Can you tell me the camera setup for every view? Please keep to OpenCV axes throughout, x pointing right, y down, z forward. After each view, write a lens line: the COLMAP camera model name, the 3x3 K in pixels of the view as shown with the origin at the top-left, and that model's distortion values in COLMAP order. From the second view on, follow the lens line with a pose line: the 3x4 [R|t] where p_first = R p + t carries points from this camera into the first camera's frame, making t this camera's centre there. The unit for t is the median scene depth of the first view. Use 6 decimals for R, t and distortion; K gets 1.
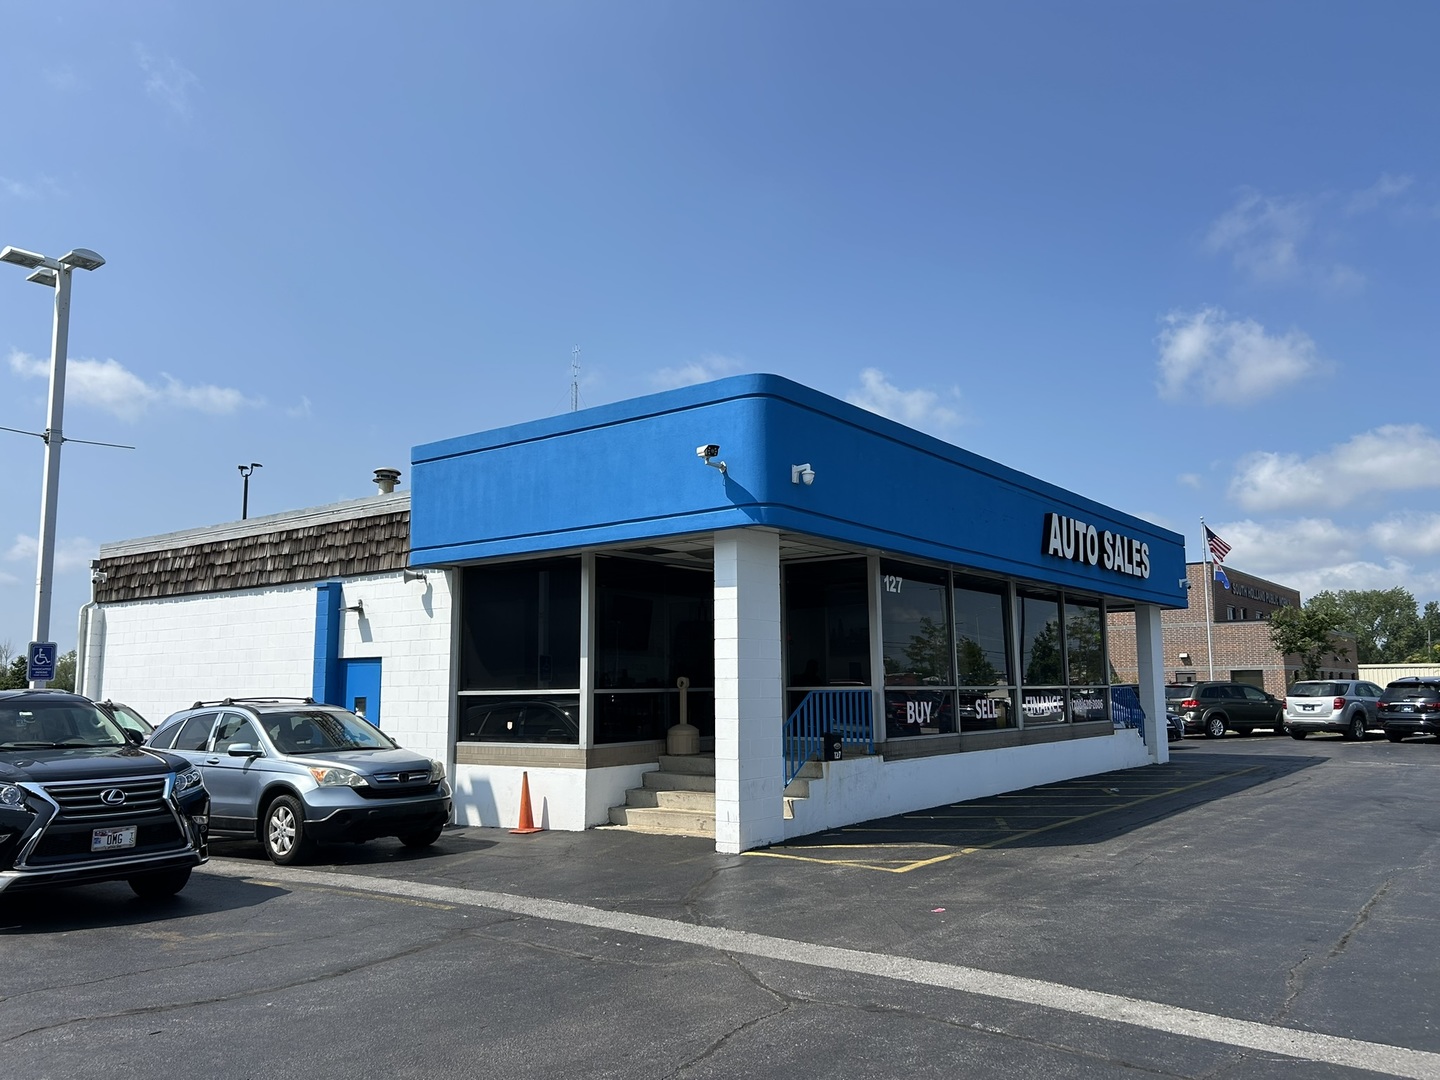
lens RADIAL K [[1131.6, 0, 720.0], [0, 1131.6, 540.0], [0, 0, 1]] dist [0.006409, -0.000424]
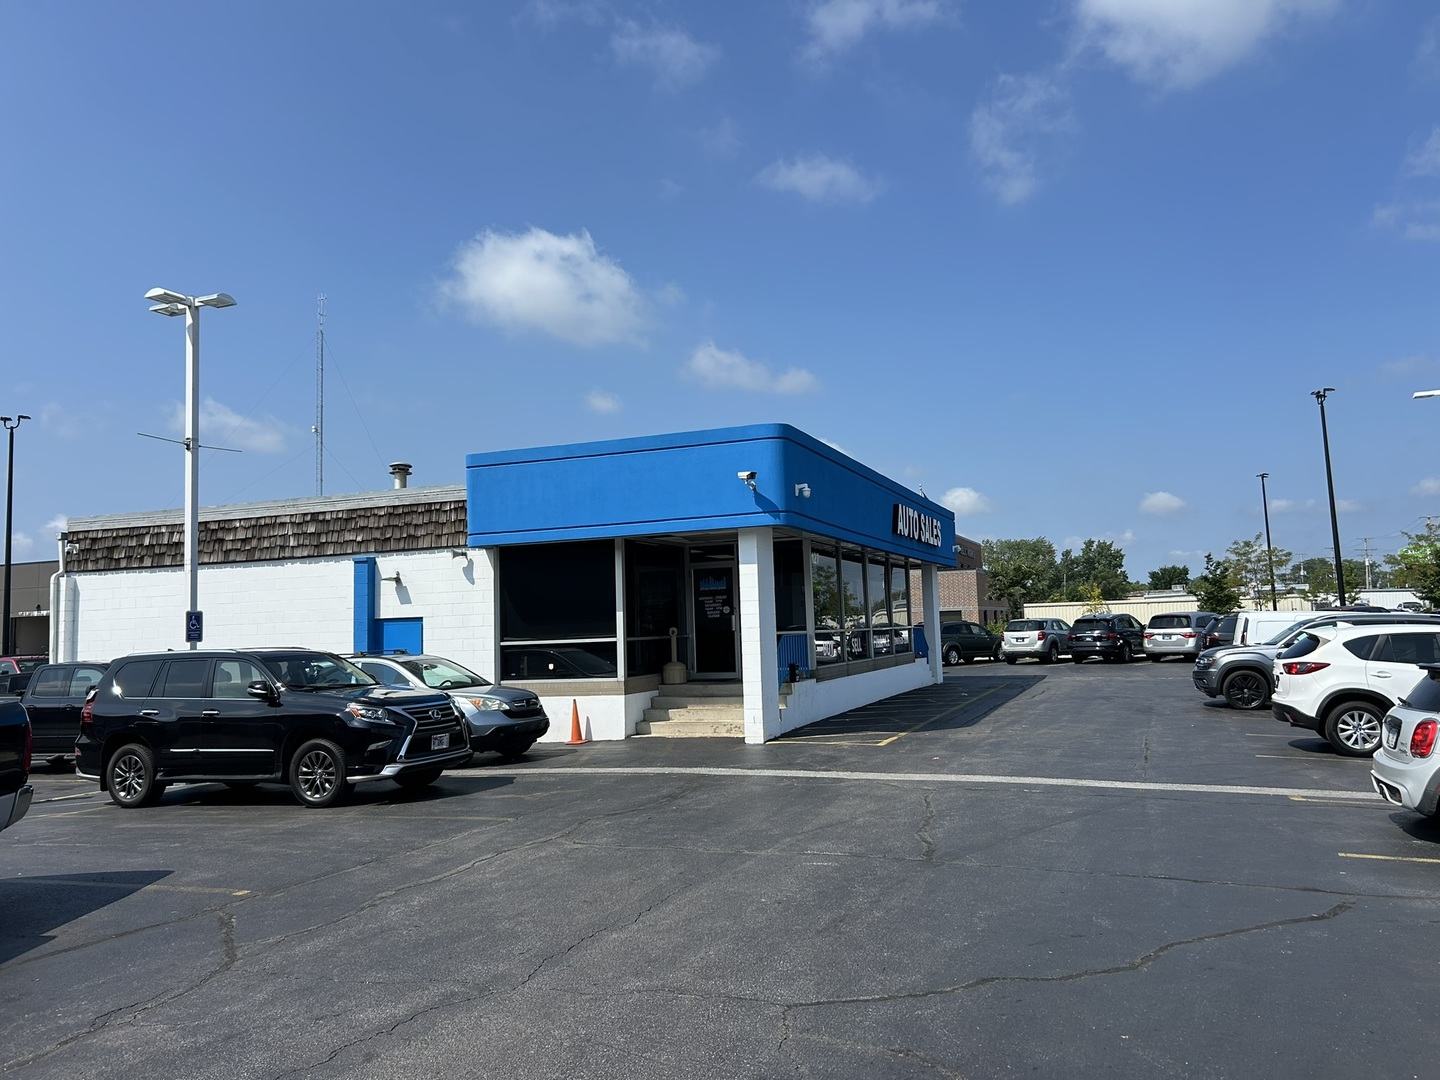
lens RADIAL K [[1172.6, 0, 722.6], [0, 1172.6, 509.6], [0, 0, 1]] dist [0.005530, 0.000437]
pose [[0.957214, 0.006165, 0.289315, -0.332508], [-0.013100, 0.999671, 0.022041, -0.045704], [-0.289084, -0.024888, 0.956980, -0.318507]]
